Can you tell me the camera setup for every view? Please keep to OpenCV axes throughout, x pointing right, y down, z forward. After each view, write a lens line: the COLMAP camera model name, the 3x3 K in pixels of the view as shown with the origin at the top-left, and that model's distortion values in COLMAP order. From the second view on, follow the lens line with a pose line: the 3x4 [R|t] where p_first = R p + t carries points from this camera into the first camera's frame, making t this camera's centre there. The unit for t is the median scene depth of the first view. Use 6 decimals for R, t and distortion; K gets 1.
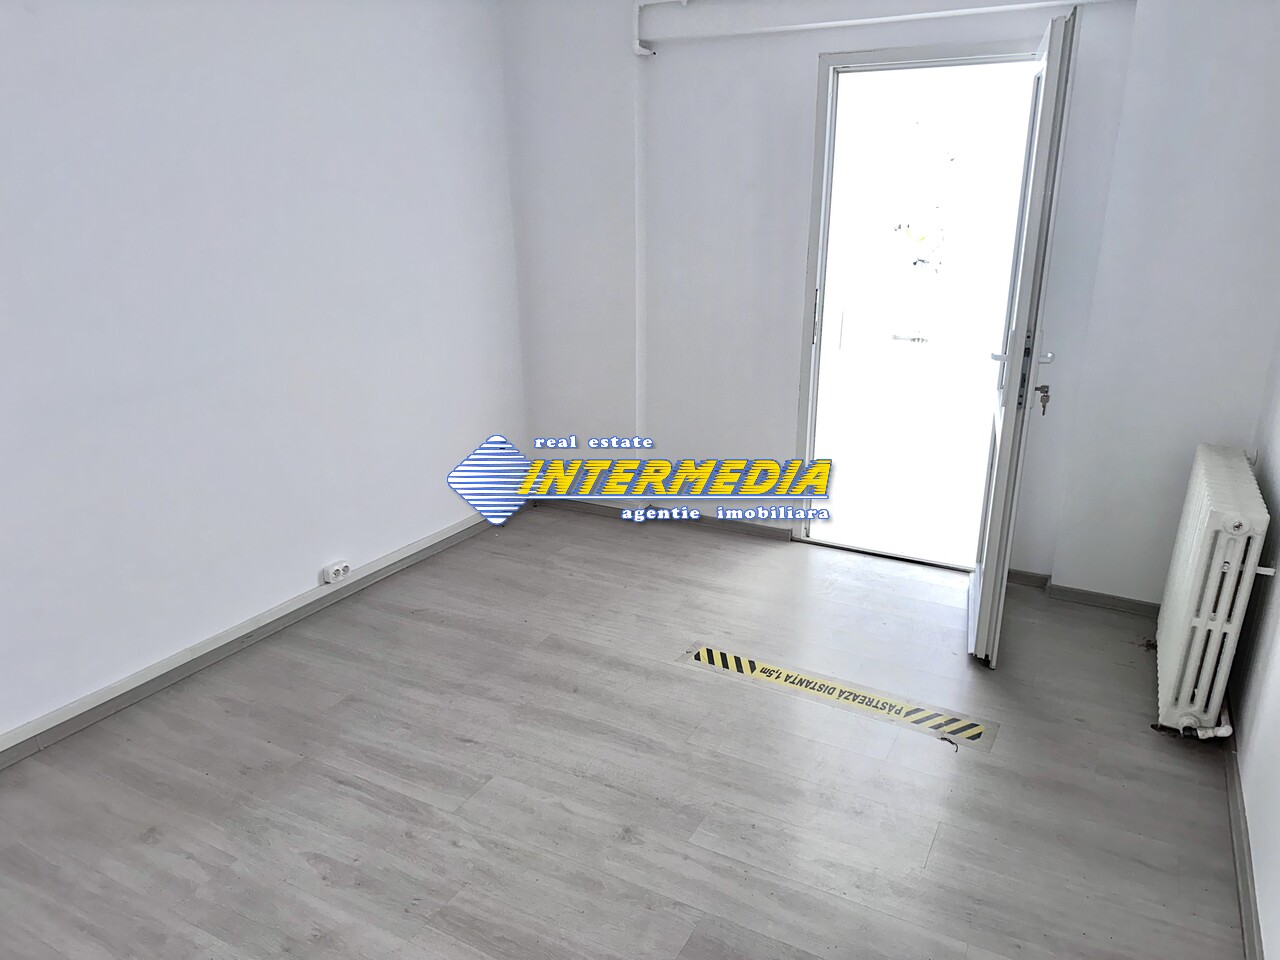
lens RADIAL K [[893.0, 0, 644.3], [0, 893.0, 473.6], [0, 0, 1]] dist [0.046948, -0.058131]
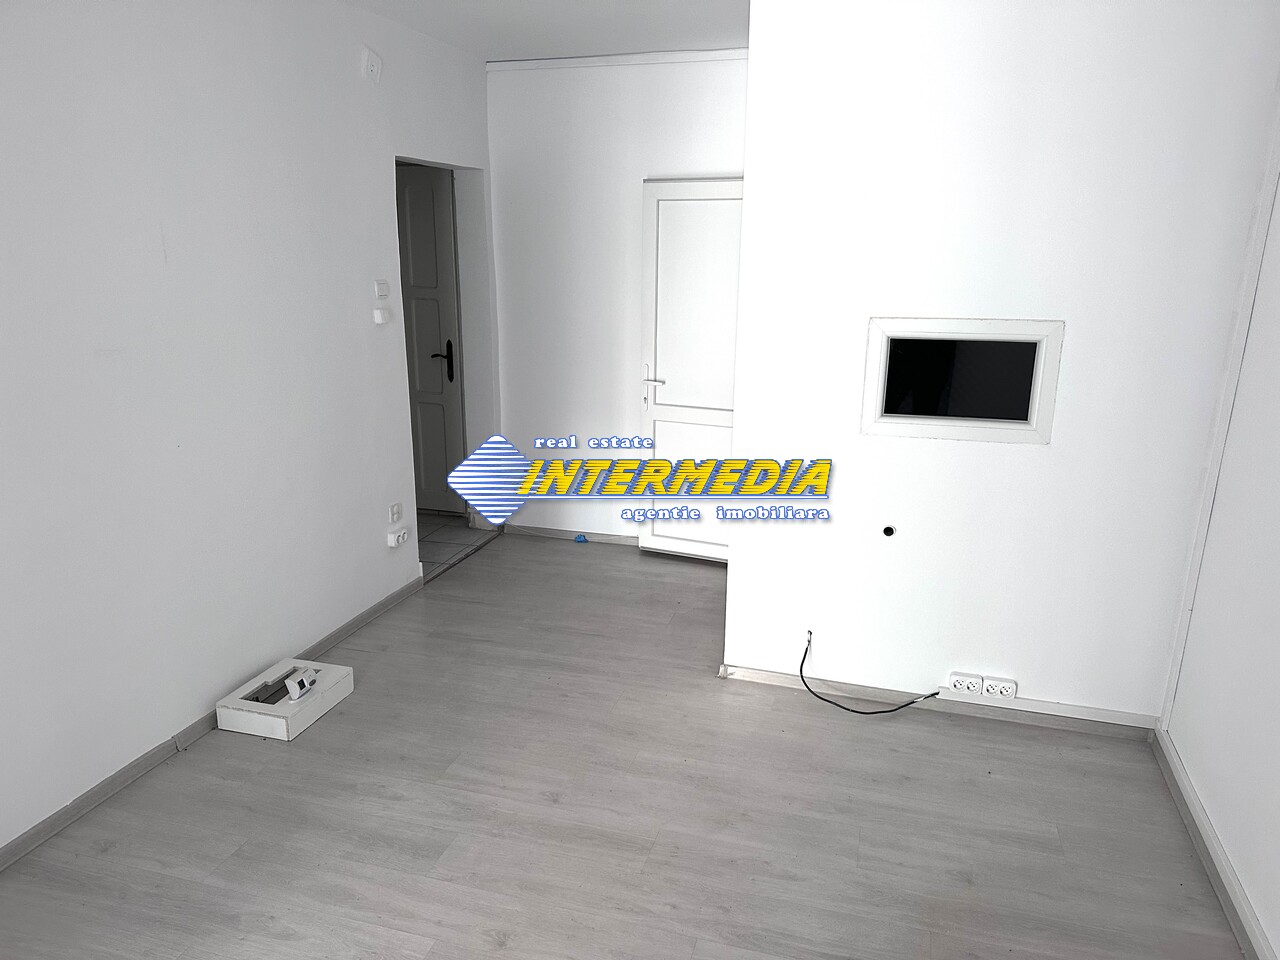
lens RADIAL K [[893.0, 0, 644.3], [0, 893.0, 473.6], [0, 0, 1]] dist [0.046948, -0.058131]
pose [[-0.976793, 0.045479, -0.209303, 0.010329], [-0.070922, 0.853393, 0.516420, -0.540689], [0.202104, 0.519280, -0.830363, 1.643829]]
